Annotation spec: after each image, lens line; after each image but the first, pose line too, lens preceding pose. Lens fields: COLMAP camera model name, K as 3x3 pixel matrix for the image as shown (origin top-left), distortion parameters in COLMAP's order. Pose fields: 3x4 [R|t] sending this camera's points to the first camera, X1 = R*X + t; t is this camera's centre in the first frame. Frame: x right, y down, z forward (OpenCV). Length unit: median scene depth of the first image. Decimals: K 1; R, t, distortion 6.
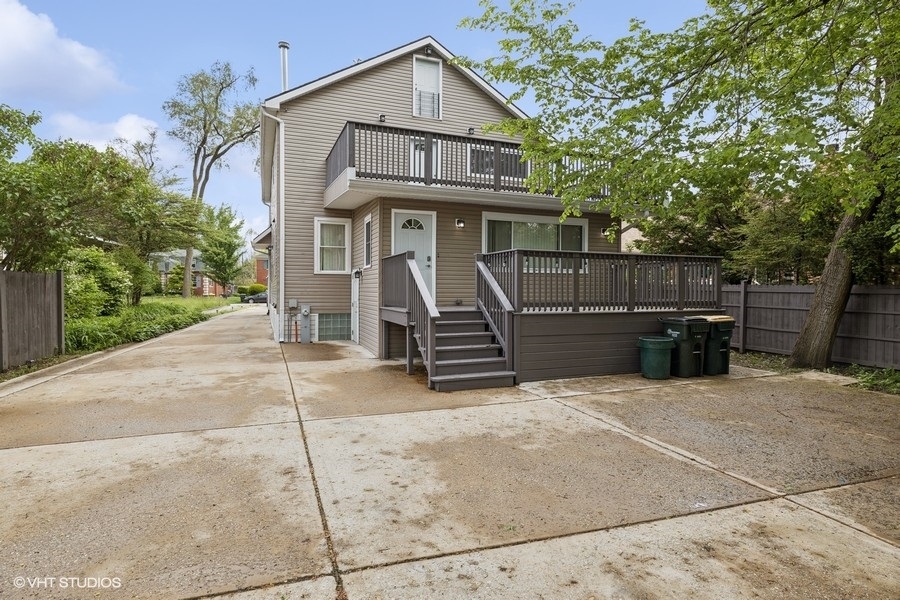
lens RADIAL K [[475.6, 0, 452.6], [0, 475.6, 291.1], [0, 0, 1]] dist [-0.006466, -0.000876]
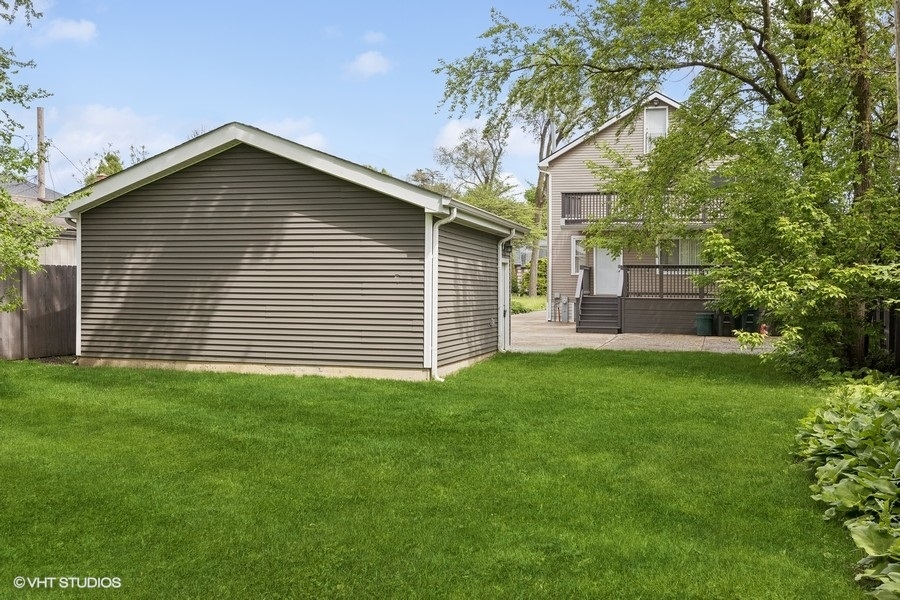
lens RADIAL K [[880.6, 0, 449.4], [0, 880.6, 298.0], [0, 0, 1]] dist [-0.002519, 0.000000]
pose [[0.797877, 0.009249, -0.602750, 1.029235], [-0.006005, 0.999955, 0.007396, 0.015591], [0.602791, -0.002282, 0.797896, -1.360722]]
